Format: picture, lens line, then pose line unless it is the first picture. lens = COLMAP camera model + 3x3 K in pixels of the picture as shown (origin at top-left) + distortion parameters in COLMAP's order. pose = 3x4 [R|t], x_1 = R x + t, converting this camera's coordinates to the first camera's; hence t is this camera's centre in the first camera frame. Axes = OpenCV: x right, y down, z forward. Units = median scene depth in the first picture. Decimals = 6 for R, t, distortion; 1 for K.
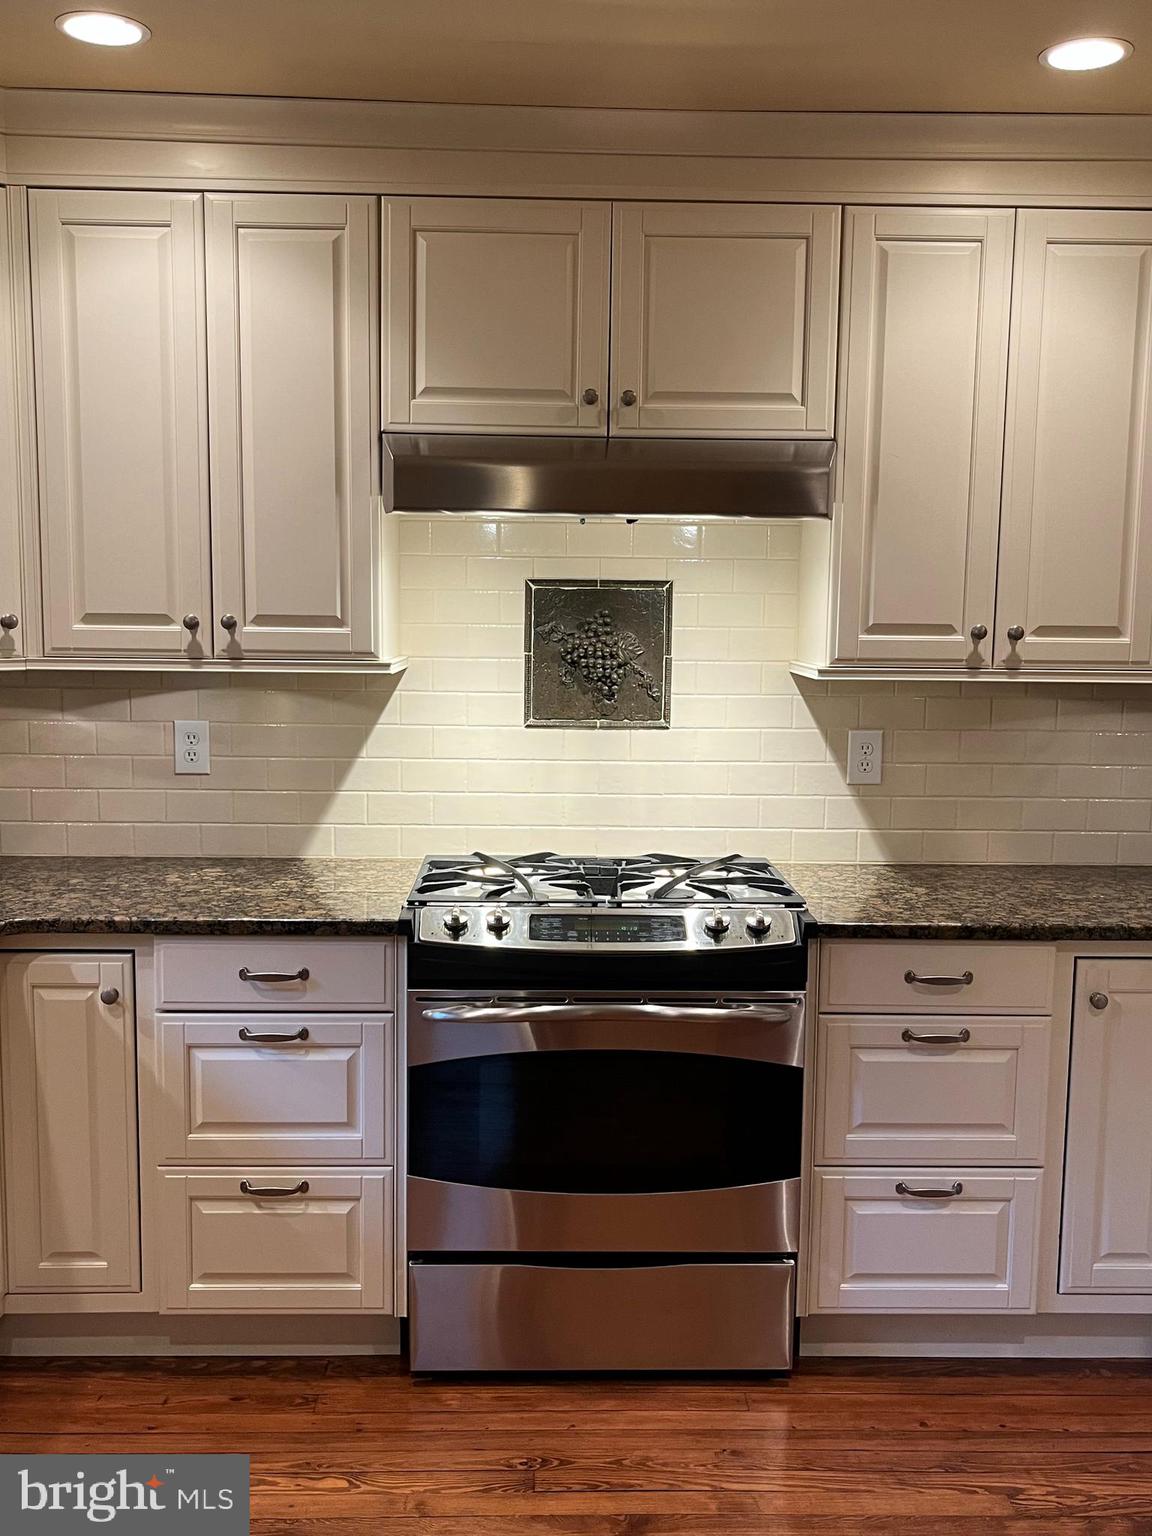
lens RADIAL K [[1432.0, 0, 576.4], [0, 1432.0, 780.7], [0, 0, 1]] dist [0.036007, -0.066451]
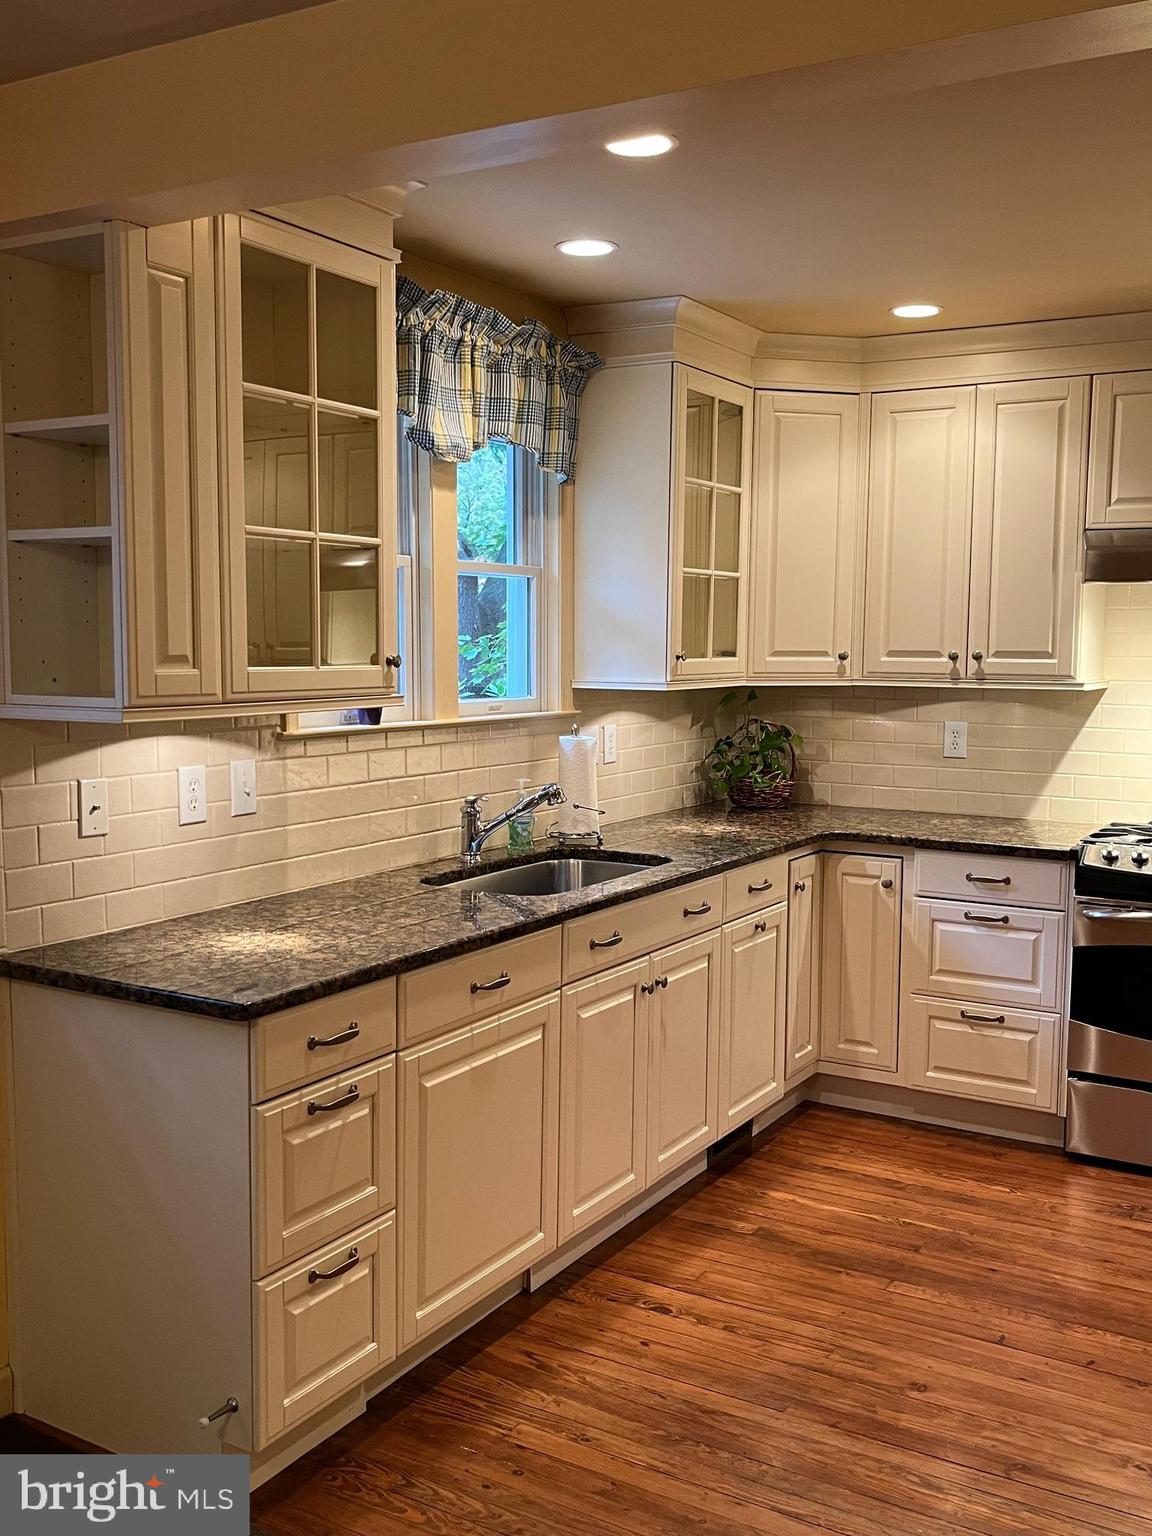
lens RADIAL K [[1475.8, 0, 576.5], [0, 1475.8, 778.1], [0, 0, 1]] dist [0.082951, -0.102640]
pose [[0.844299, 0.046387, -0.533860, 0.262614], [-0.062147, 0.998000, -0.011569, 0.068944], [0.532256, 0.042946, 0.845494, -0.598872]]
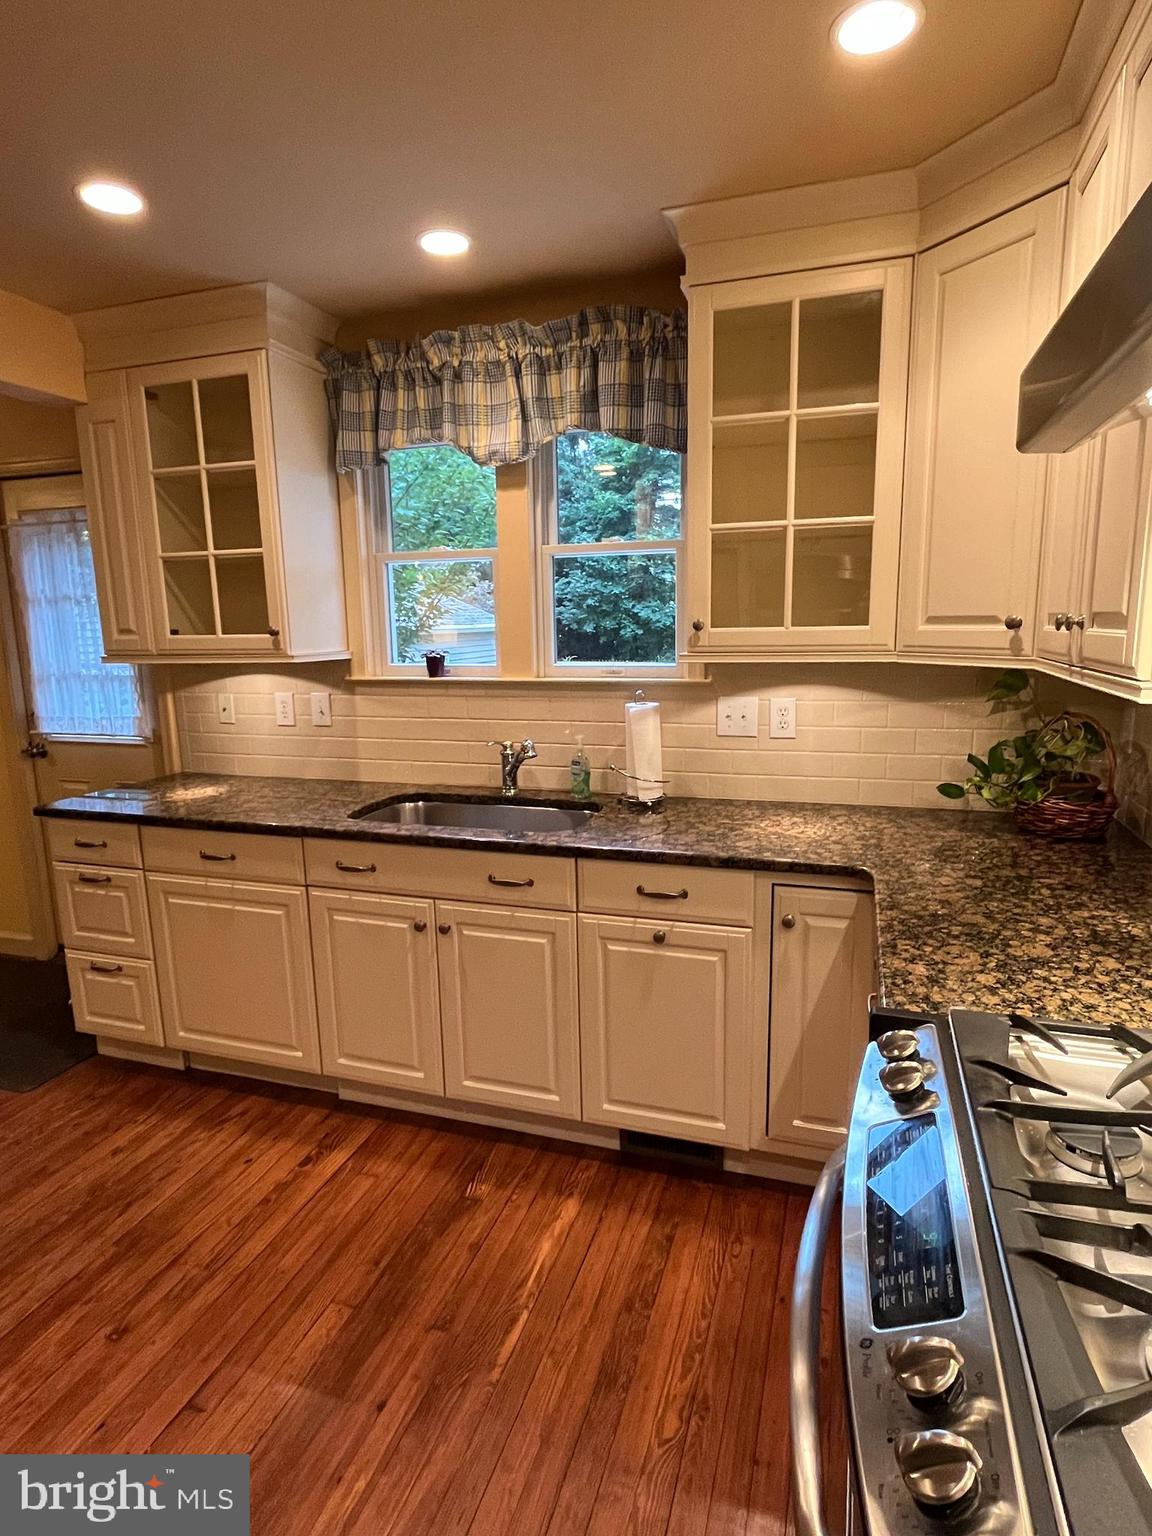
lens RADIAL K [[823.2, 0, 578.0], [0, 823.2, 766.2], [0, 0, 1]] dist [-0.000064, -0.000985]
pose [[-0.336151, 0.159556, -0.928194, 0.307341], [-0.099685, 0.973981, 0.203528, -0.098884], [0.936518, 0.160943, -0.311500, 0.902403]]
